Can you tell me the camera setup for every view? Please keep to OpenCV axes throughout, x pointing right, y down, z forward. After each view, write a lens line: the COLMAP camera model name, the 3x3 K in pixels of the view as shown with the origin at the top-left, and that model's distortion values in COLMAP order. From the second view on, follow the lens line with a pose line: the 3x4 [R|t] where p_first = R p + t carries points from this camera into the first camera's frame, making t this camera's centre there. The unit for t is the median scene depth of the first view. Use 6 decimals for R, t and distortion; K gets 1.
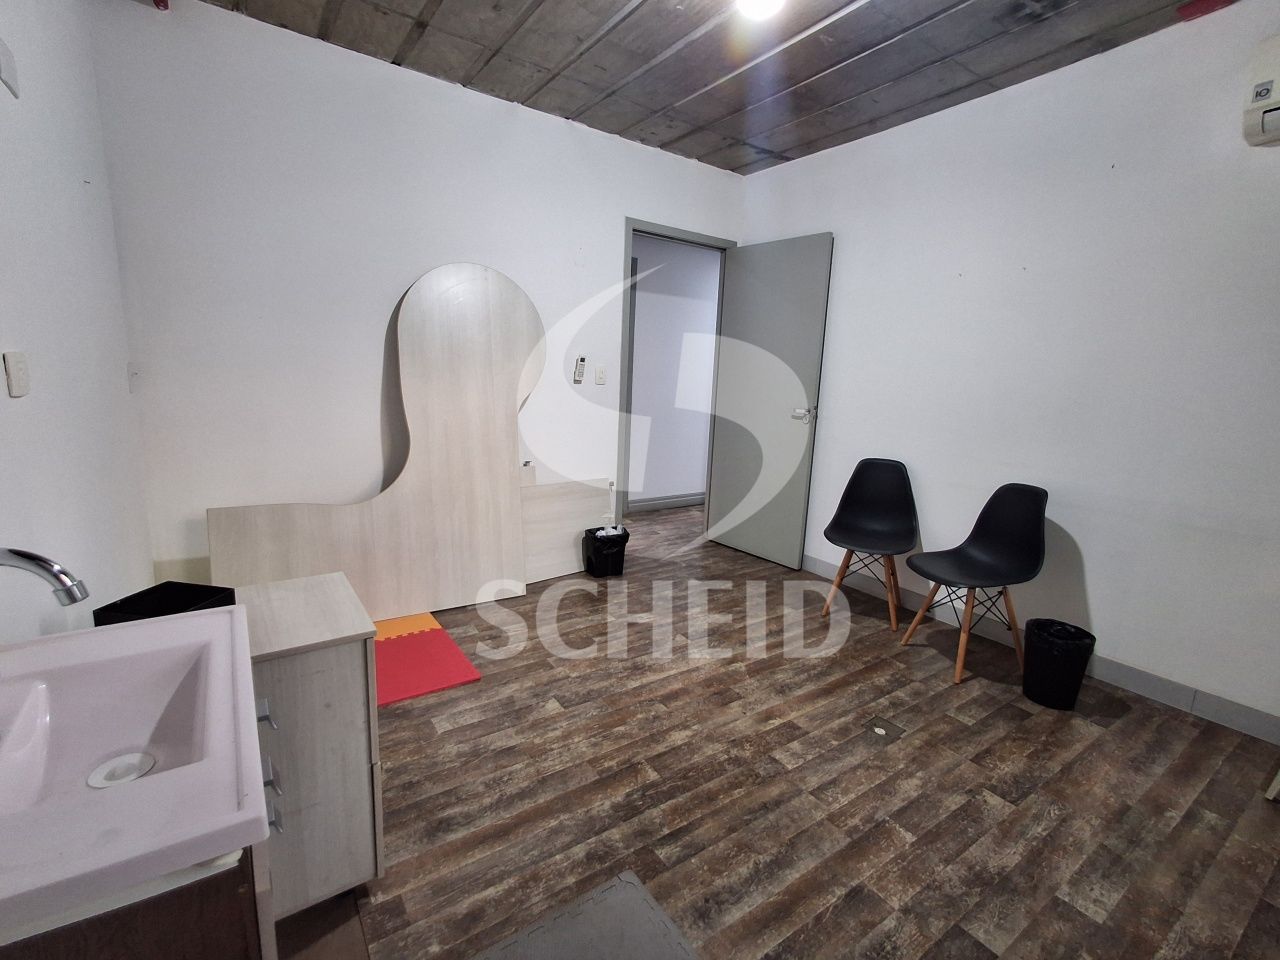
lens RADIAL K [[582.1, 0, 638.5], [0, 582.1, 477.5], [0, 0, 1]] dist [-0.003724, 0.003092]
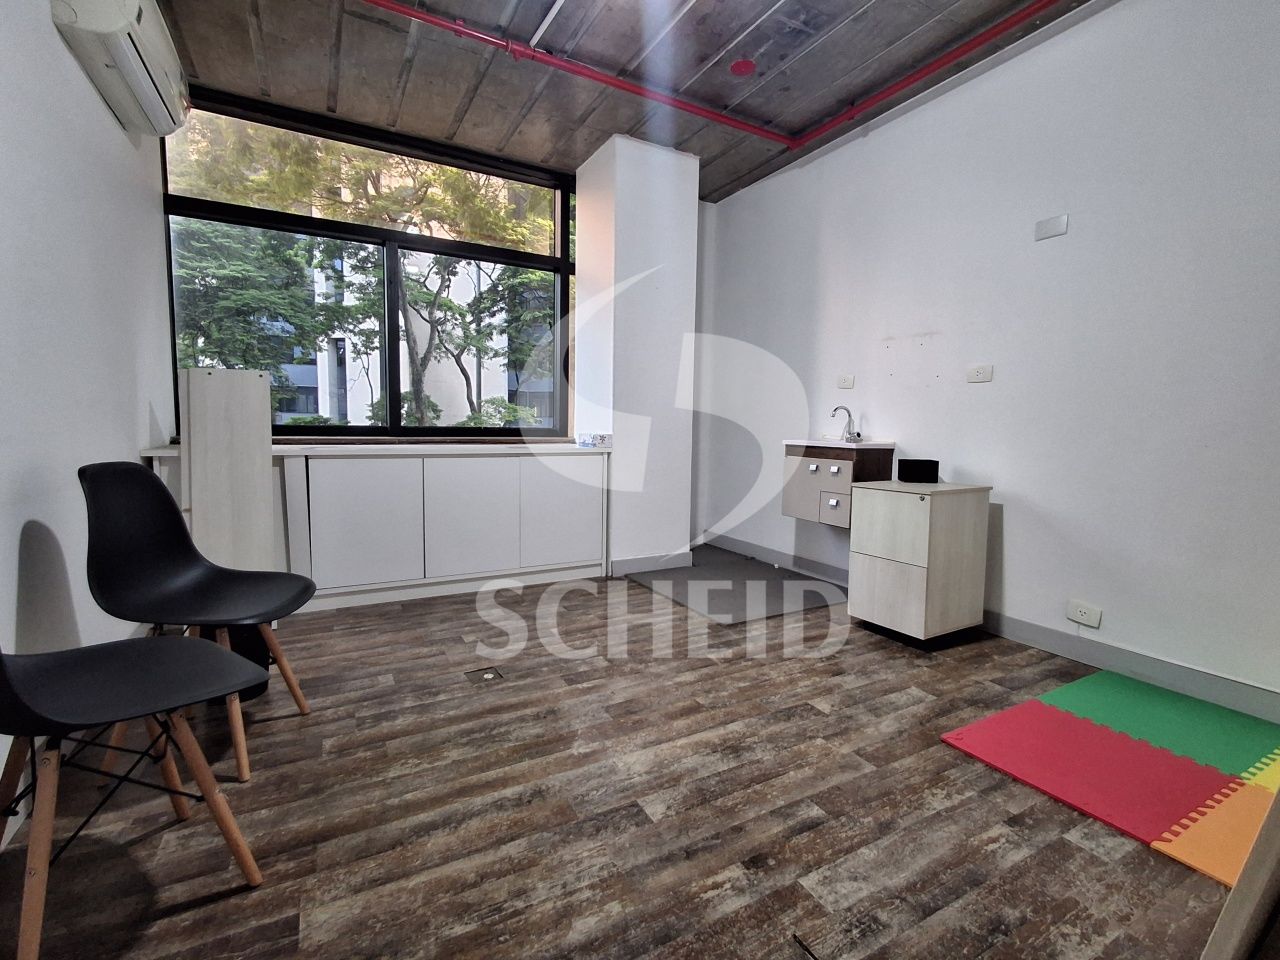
lens RADIAL K [[582.1, 0, 639.0], [0, 582.1, 476.3], [0, 0, 1]] dist [-0.003724, 0.003092]
pose [[-0.992799, -0.064622, 0.100864, 0.066311], [-0.034406, 0.960359, 0.276635, -0.186836], [-0.114742, 0.271173, -0.955667, 1.757655]]
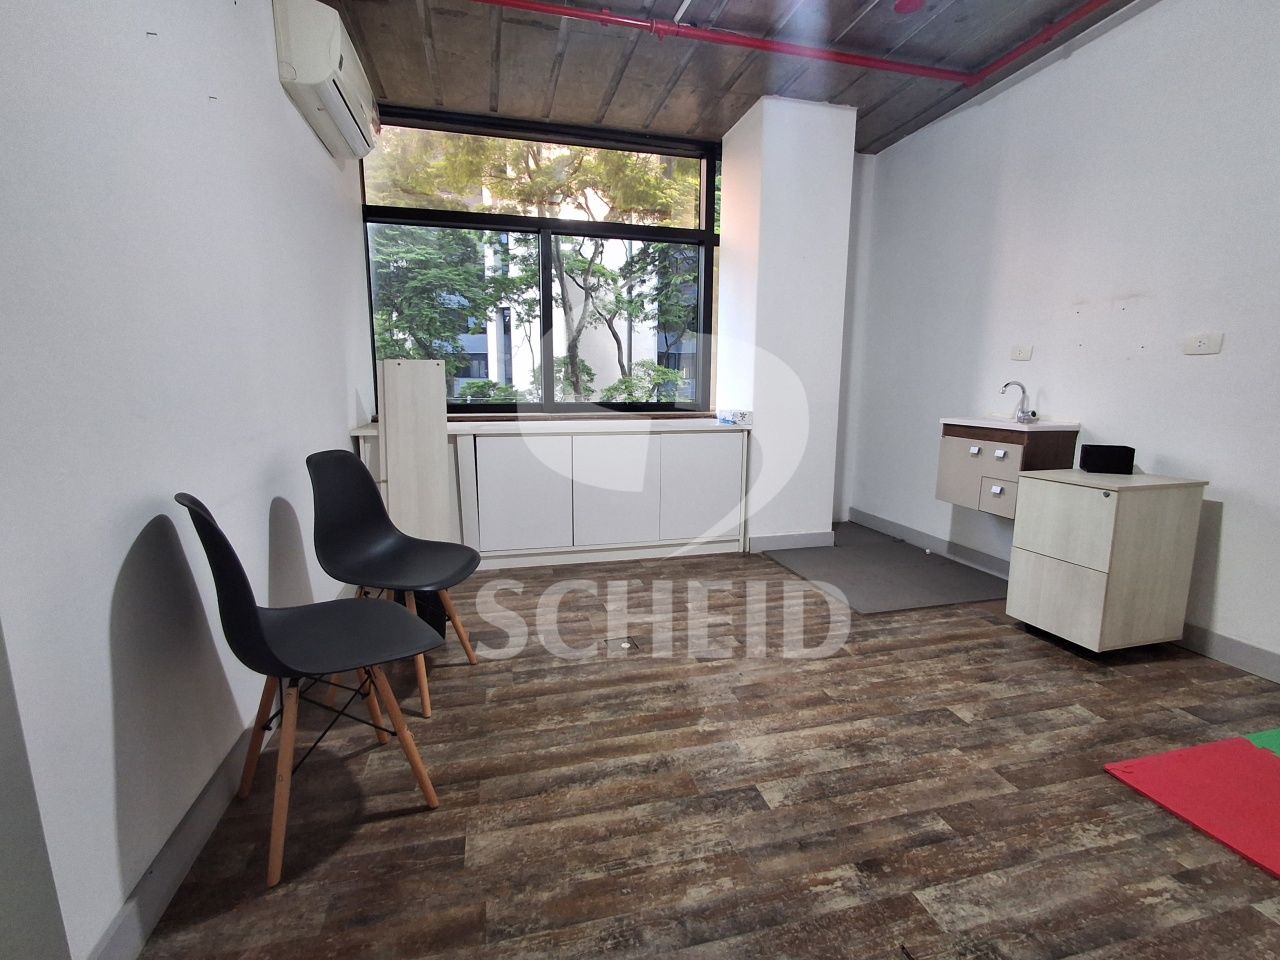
lens RADIAL K [[582.1, 0, 639.5], [0, 582.1, 475.5], [0, 0, 1]] dist [-0.003724, 0.003092]
pose [[-0.935454, -0.099266, 0.339222, 0.042517], [0.024177, 0.939532, 0.341605, -0.236423], [-0.352620, 0.327757, -0.876490, 1.761532]]
